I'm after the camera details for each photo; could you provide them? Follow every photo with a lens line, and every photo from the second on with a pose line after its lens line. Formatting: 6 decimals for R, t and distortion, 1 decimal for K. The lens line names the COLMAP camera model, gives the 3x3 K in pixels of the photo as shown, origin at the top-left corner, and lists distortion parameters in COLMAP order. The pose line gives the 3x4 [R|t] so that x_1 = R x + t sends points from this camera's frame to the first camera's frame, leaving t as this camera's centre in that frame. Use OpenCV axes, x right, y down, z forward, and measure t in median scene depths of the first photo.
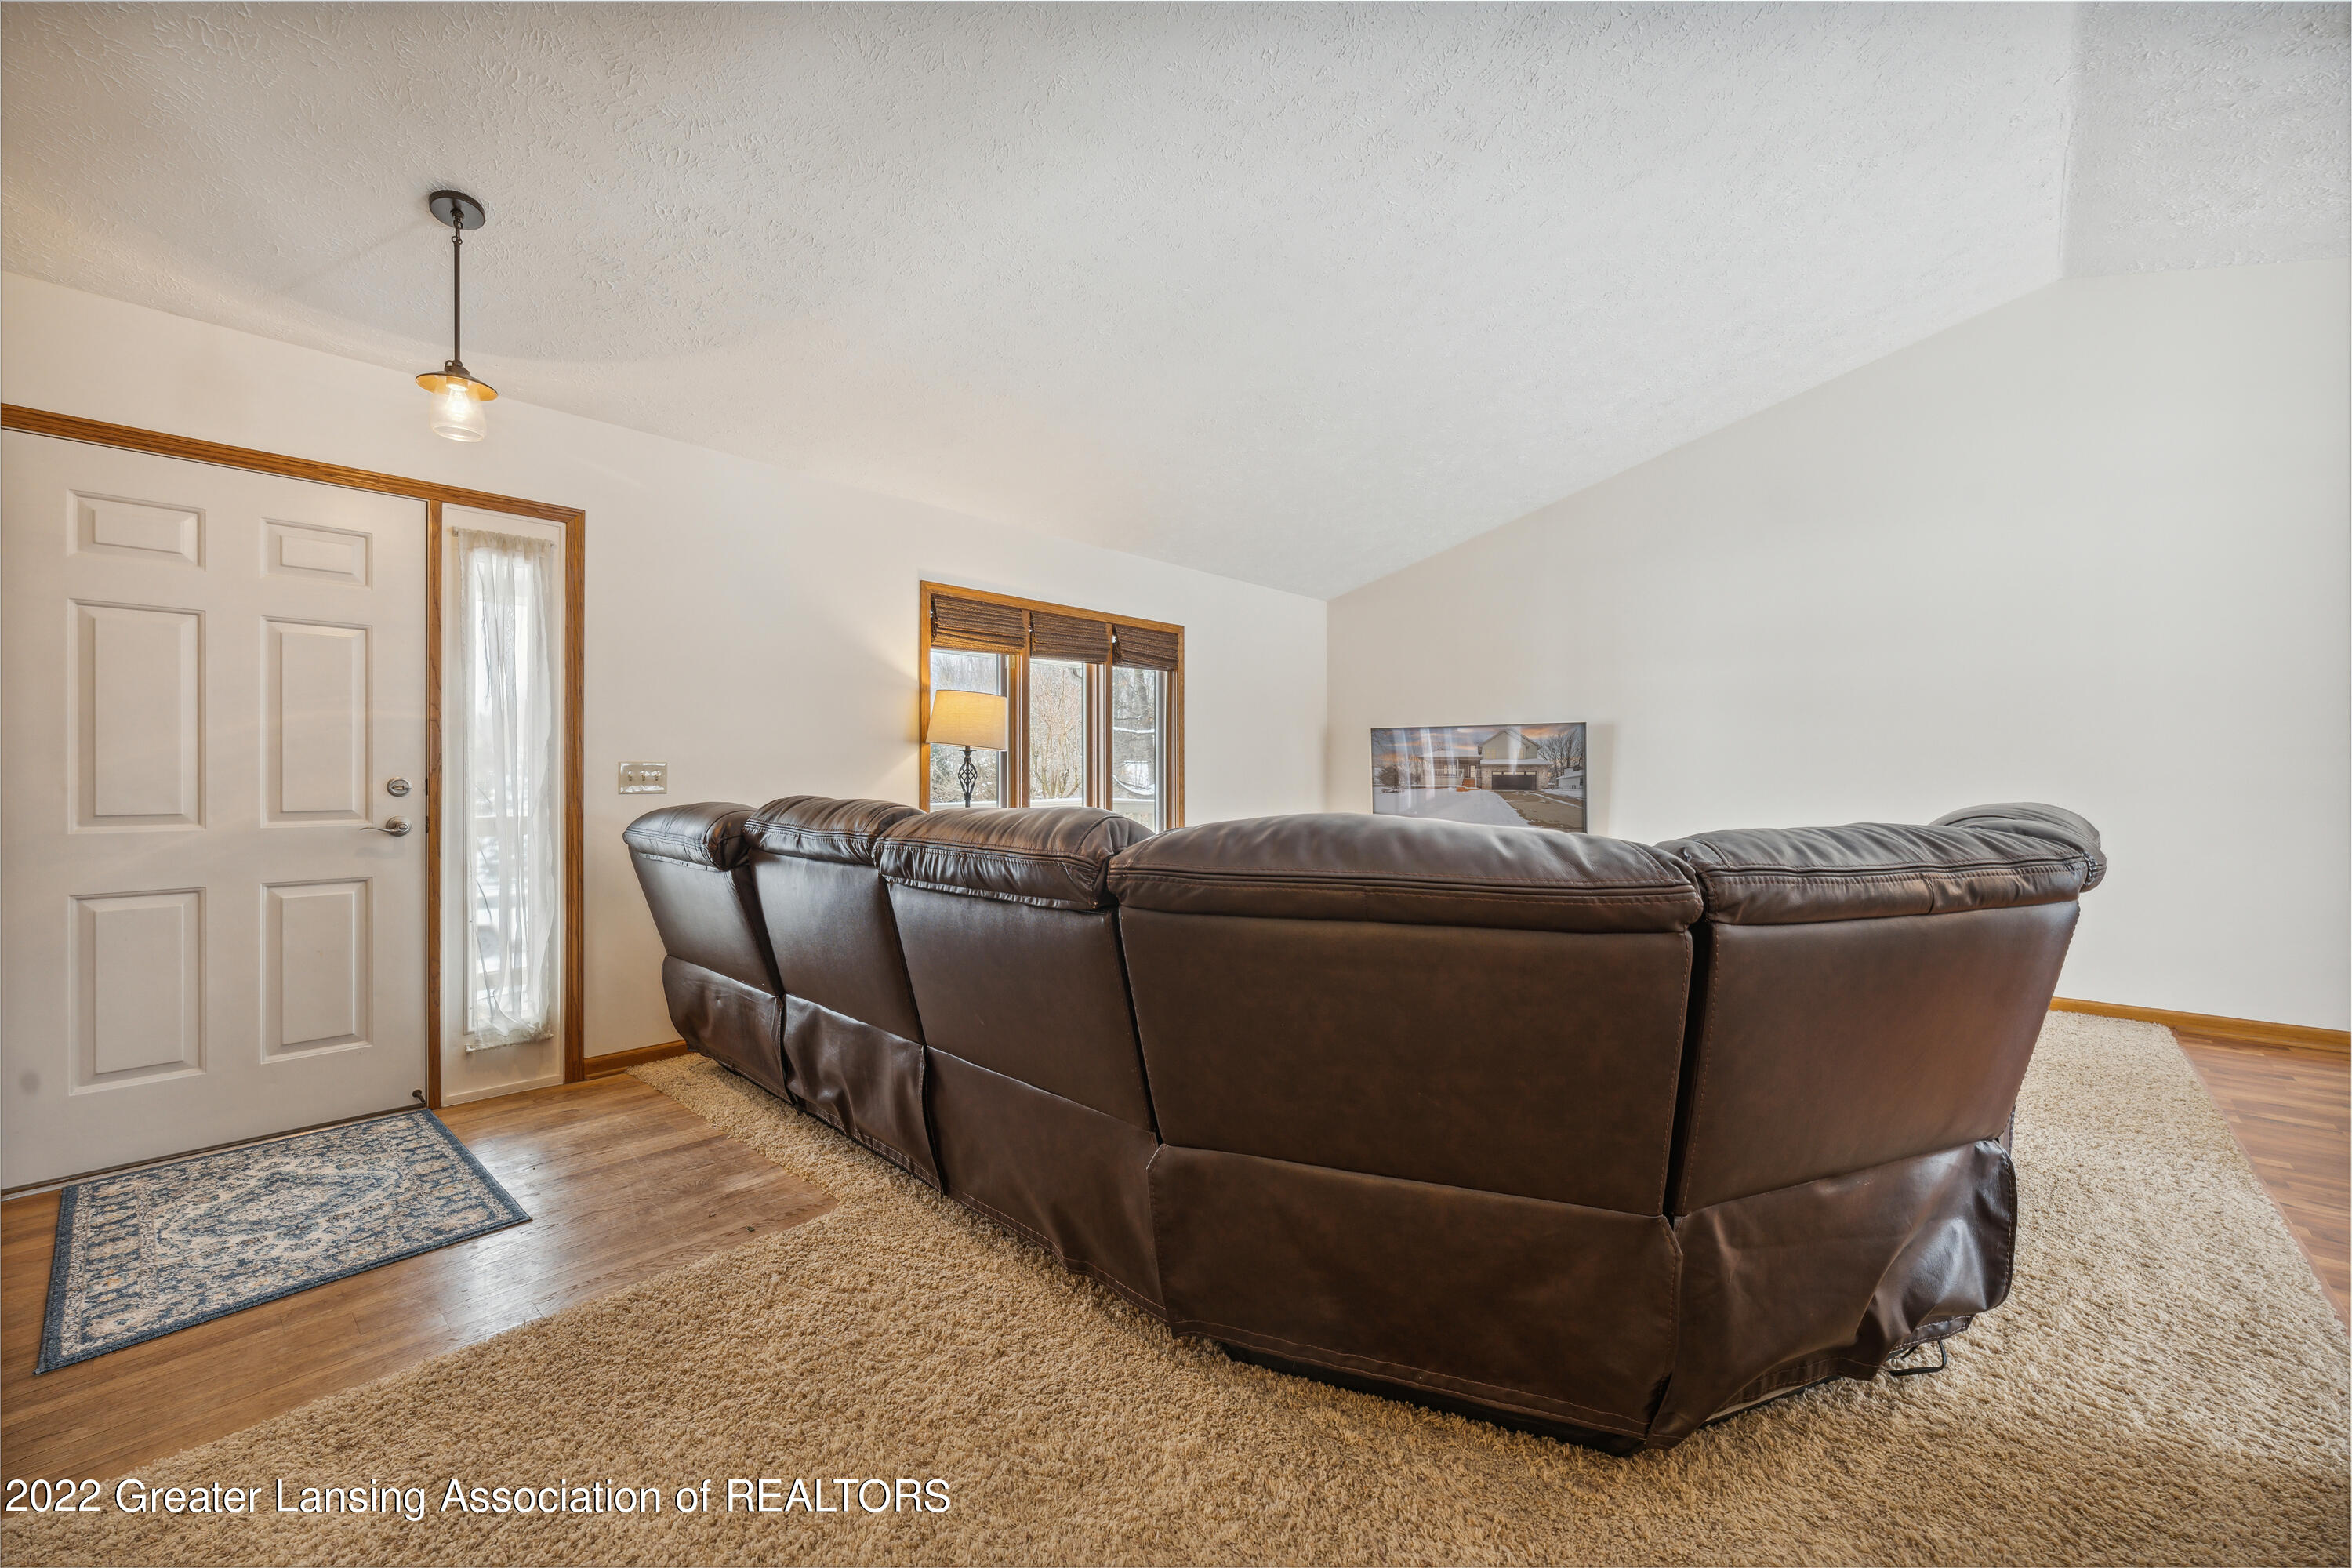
lens RADIAL K [[928.0, 0, 1176.0], [0, 928.0, 784.0], [0, 0, 1]] dist [0.000589, 0.000133]
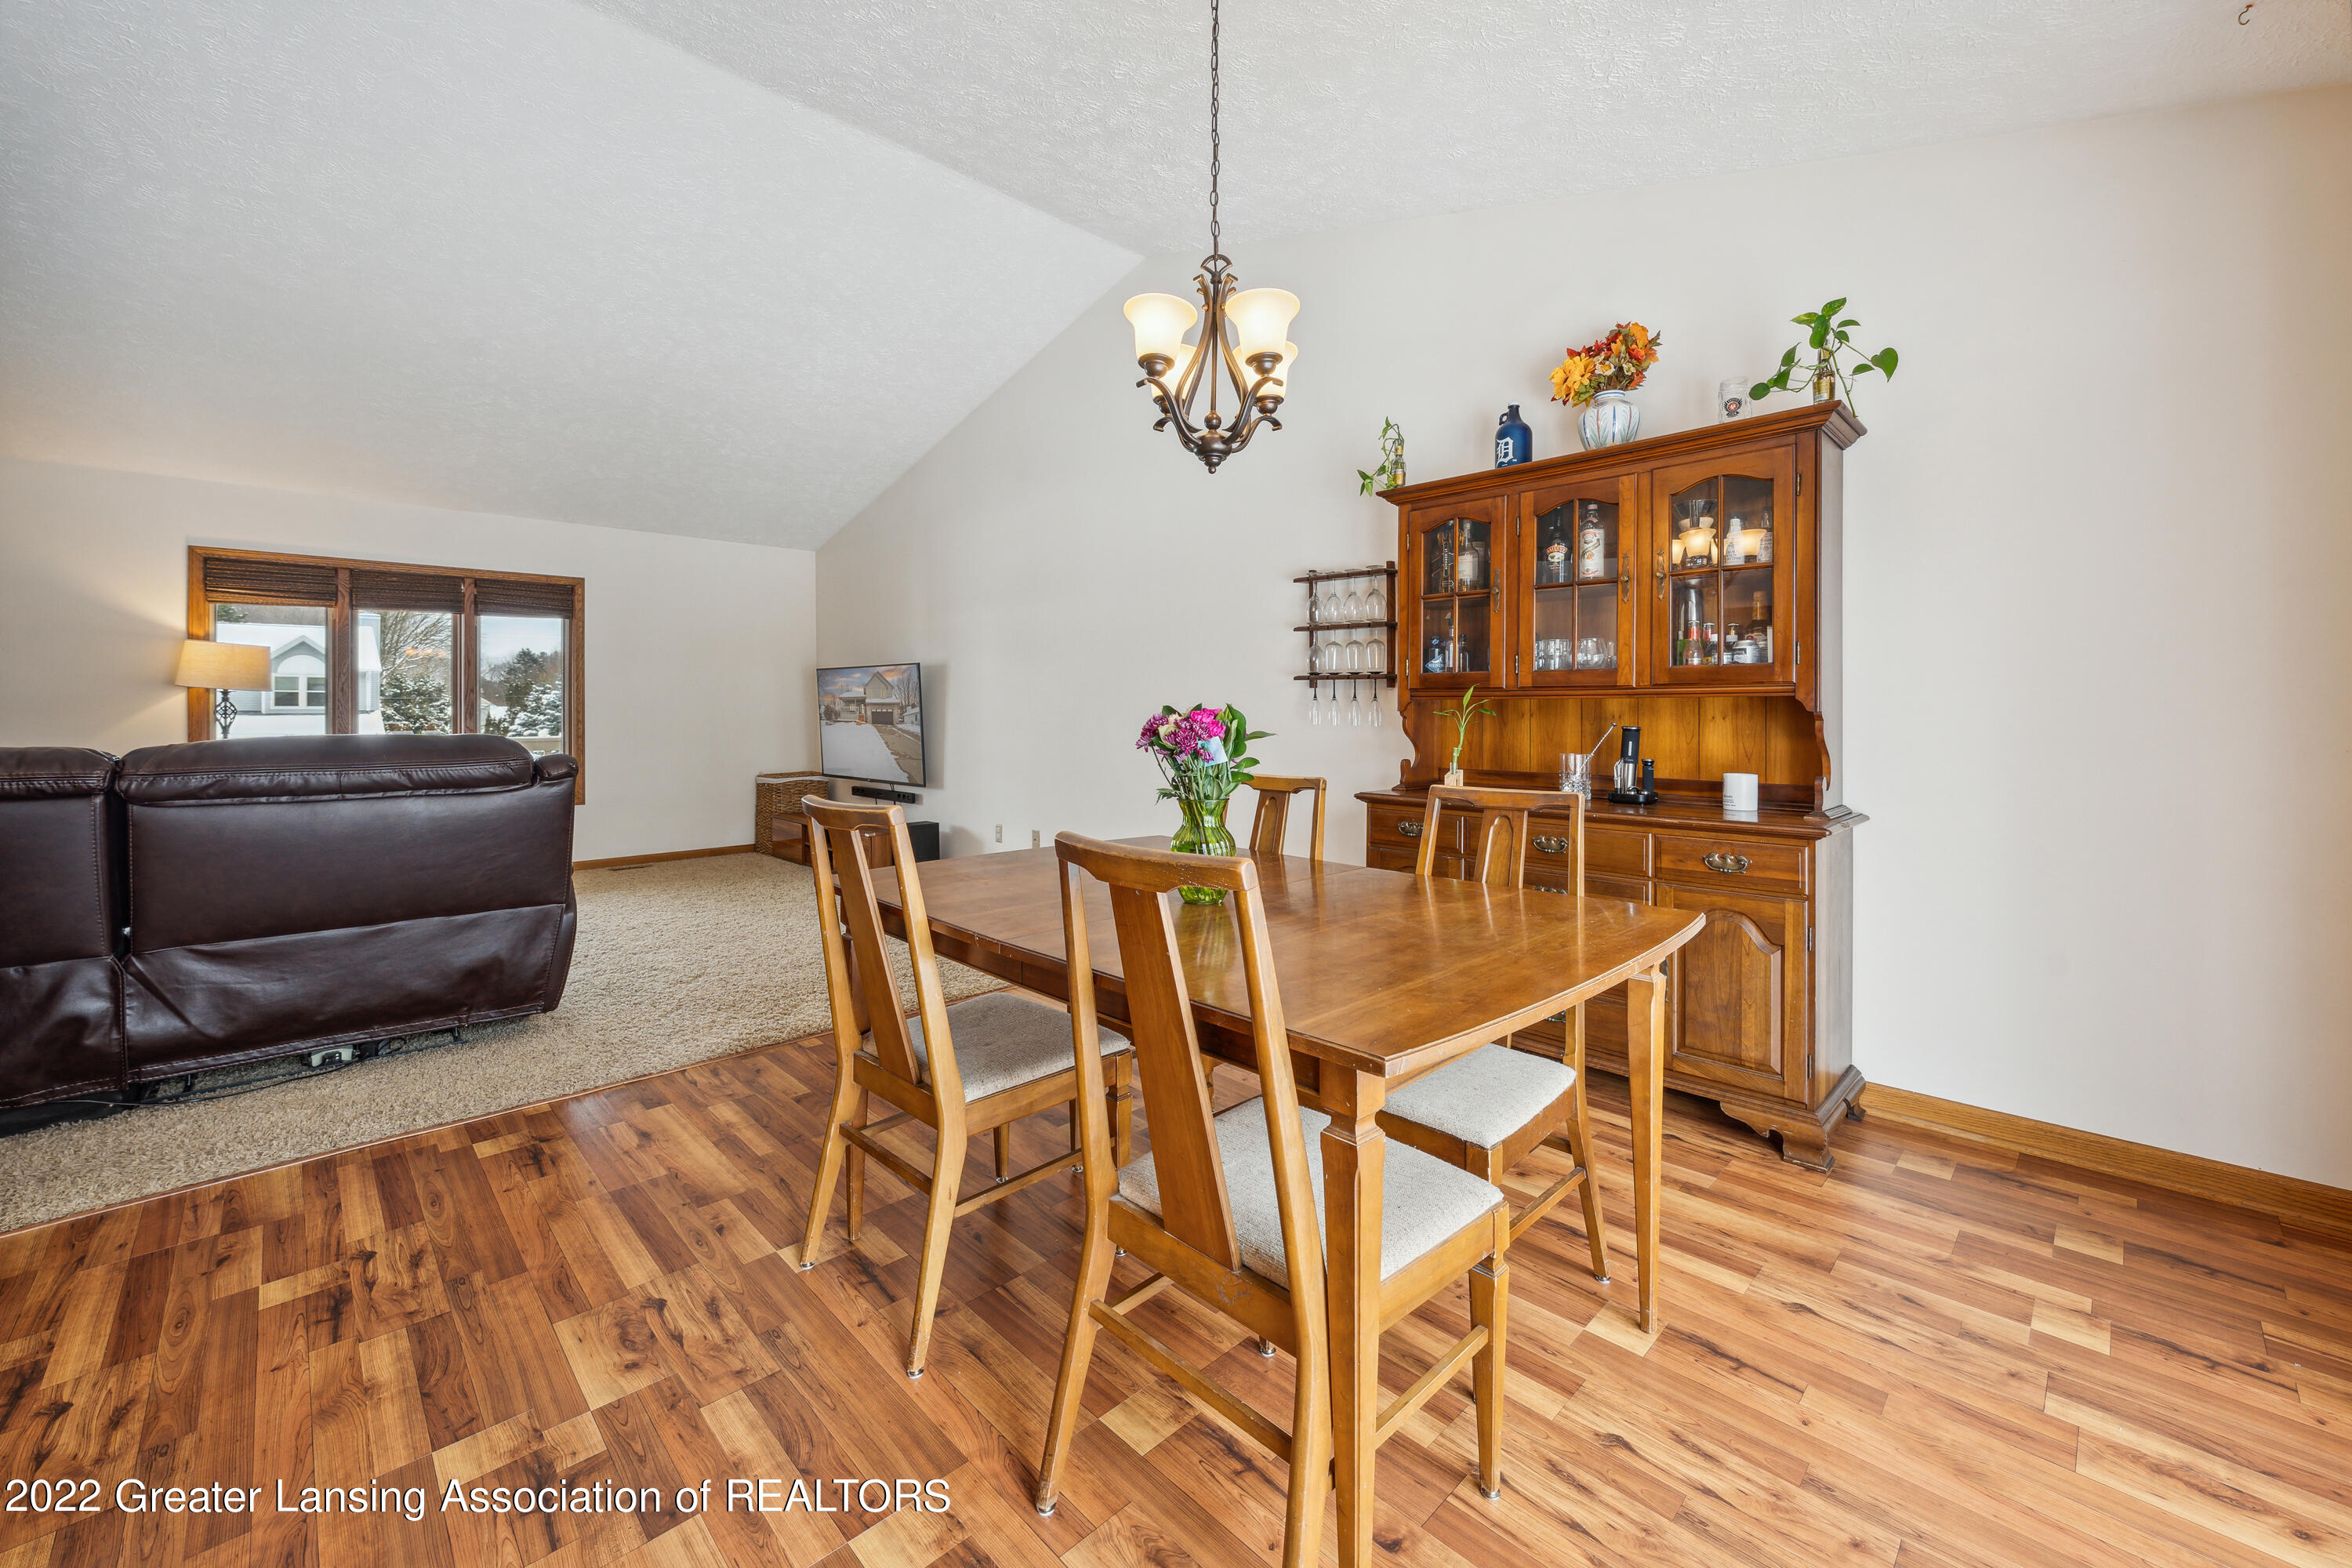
lens RADIAL K [[933.4, 0, 1181.4], [0, 933.4, 715.1], [0, 0, 1]] dist [0.000994, 0.000087]
pose [[0.997303, -0.000648, -0.073395, 1.575018], [0.000501, 0.999998, -0.002010, -0.007084], [0.073396, 0.001967, 0.997301, -0.104042]]
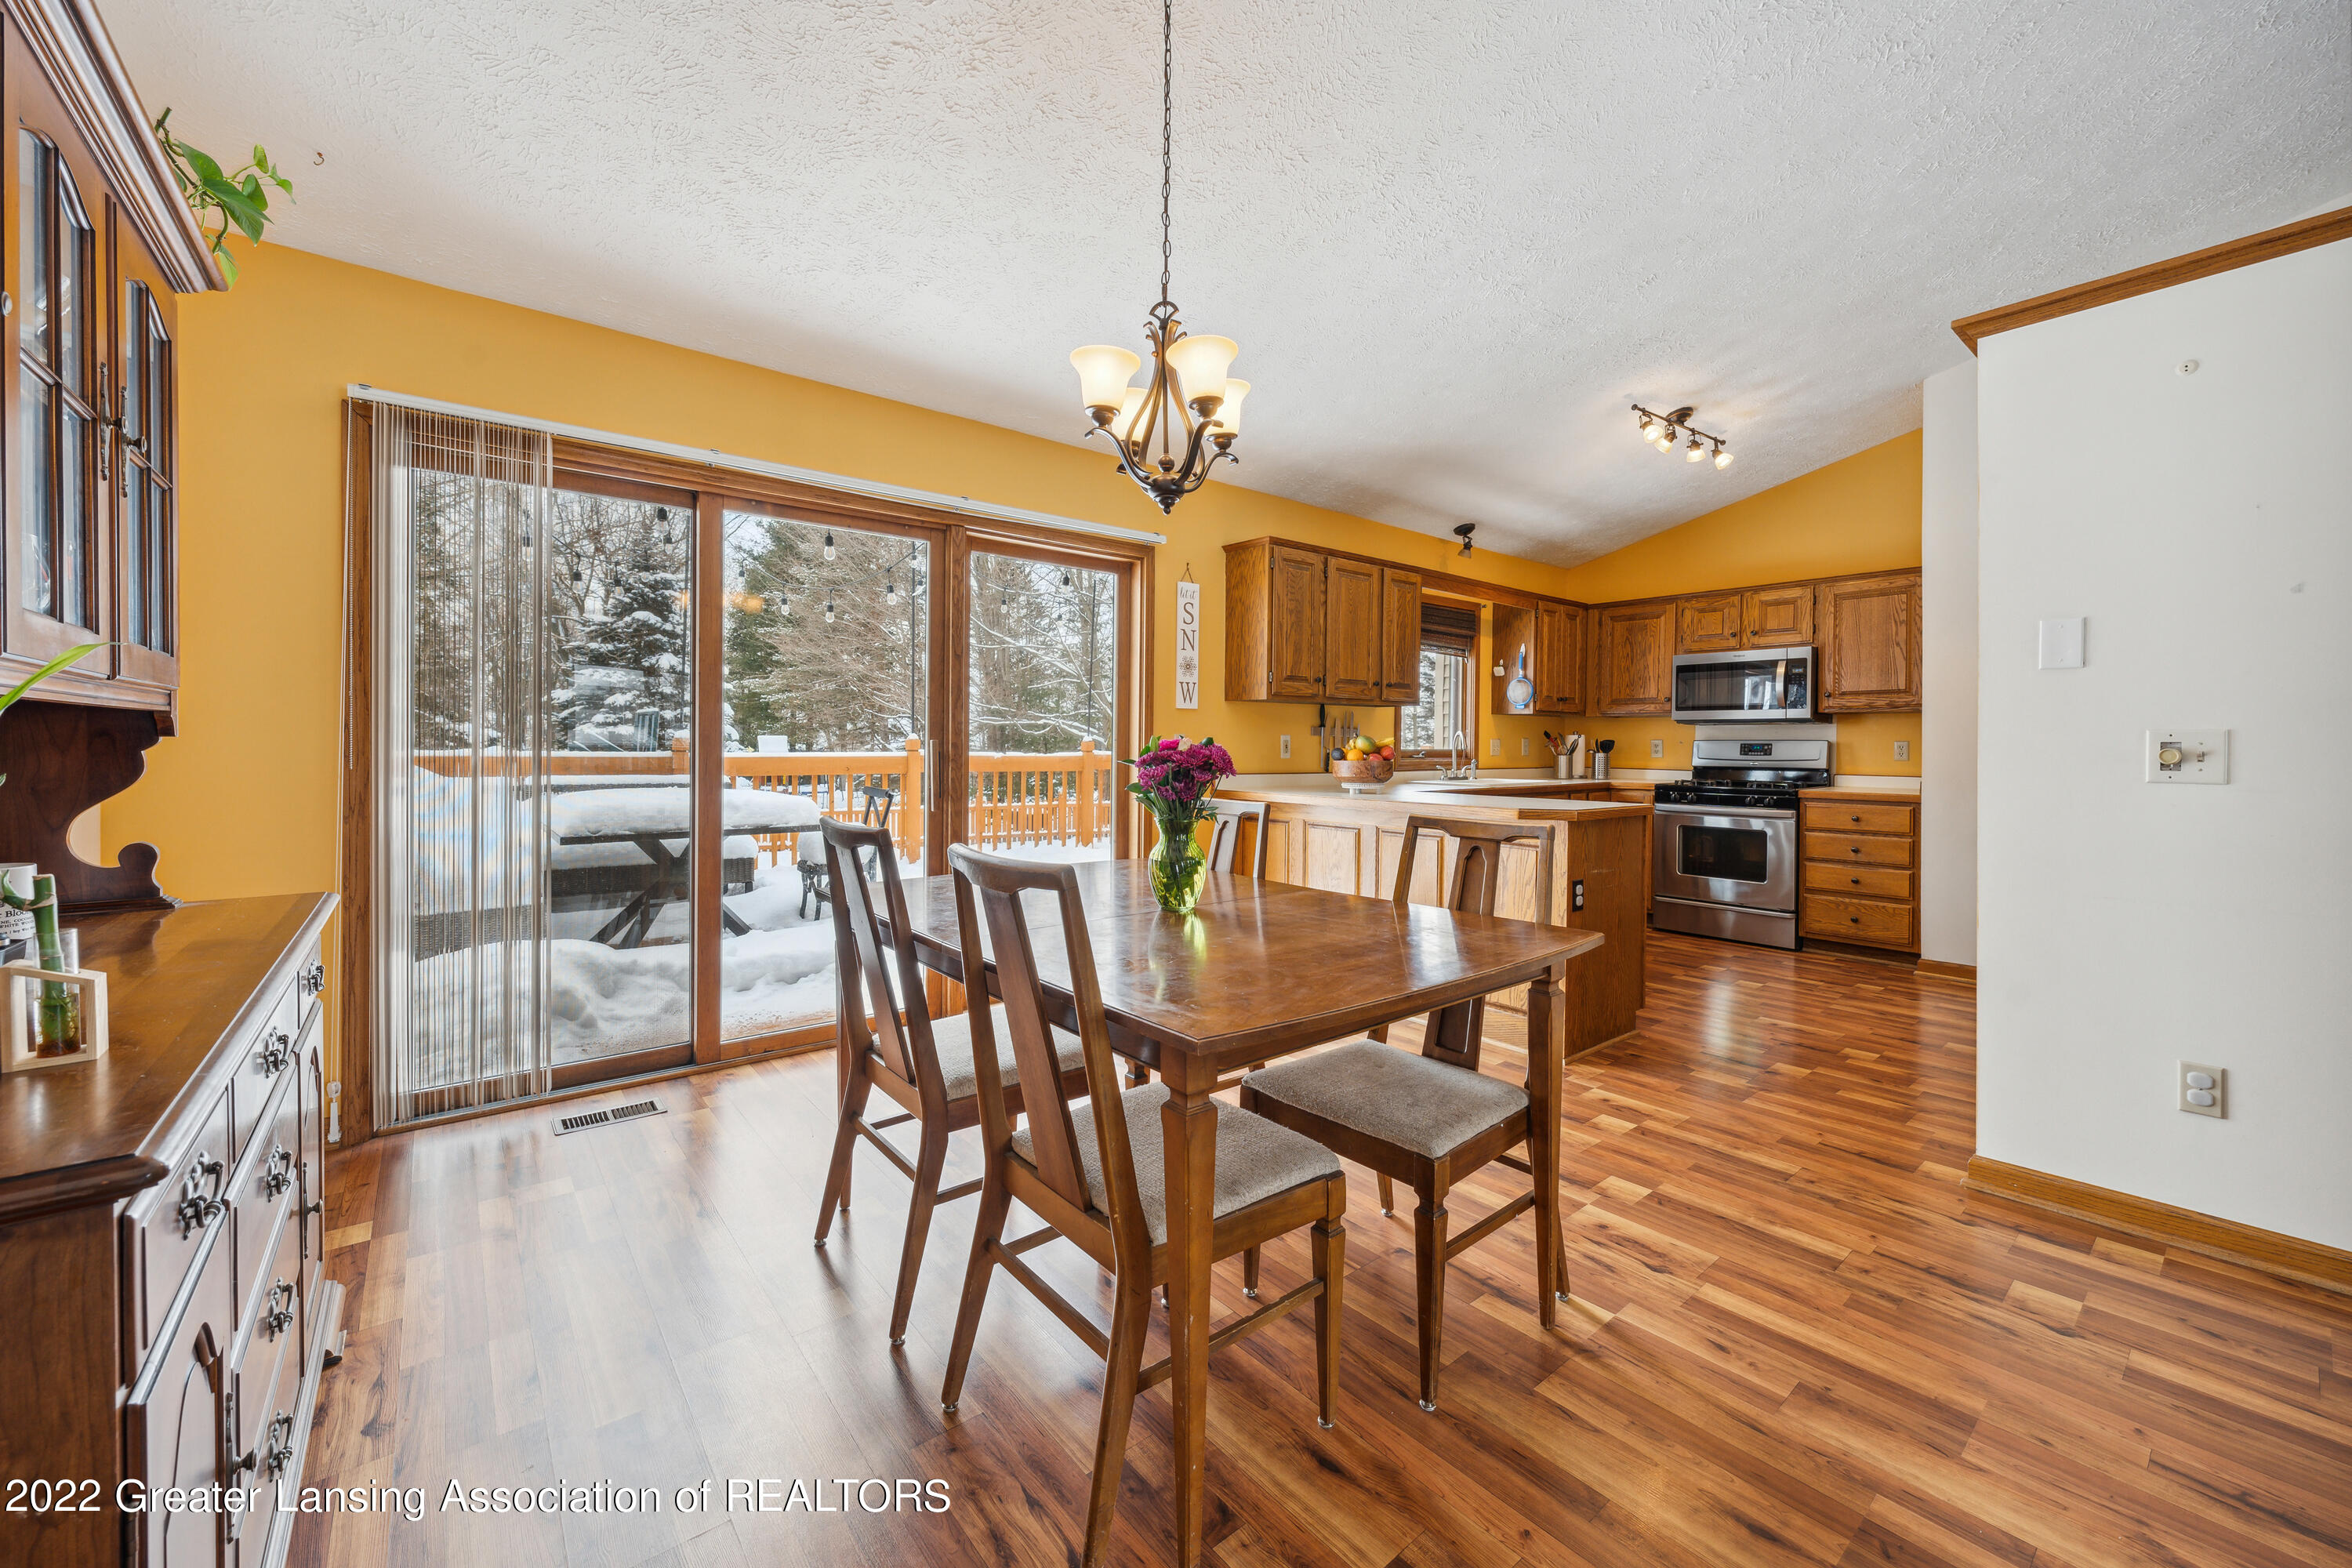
lens RADIAL K [[900.2, 0, 1168.3], [0, 900.2, 757.3], [0, 0, 1]] dist [0.000311, 0.000104]
pose [[-0.985227, -0.007125, 0.171107, 1.433721], [-0.003429, 0.999755, 0.021885, -0.017556], [-0.171221, 0.020975, -0.985009, 1.203335]]
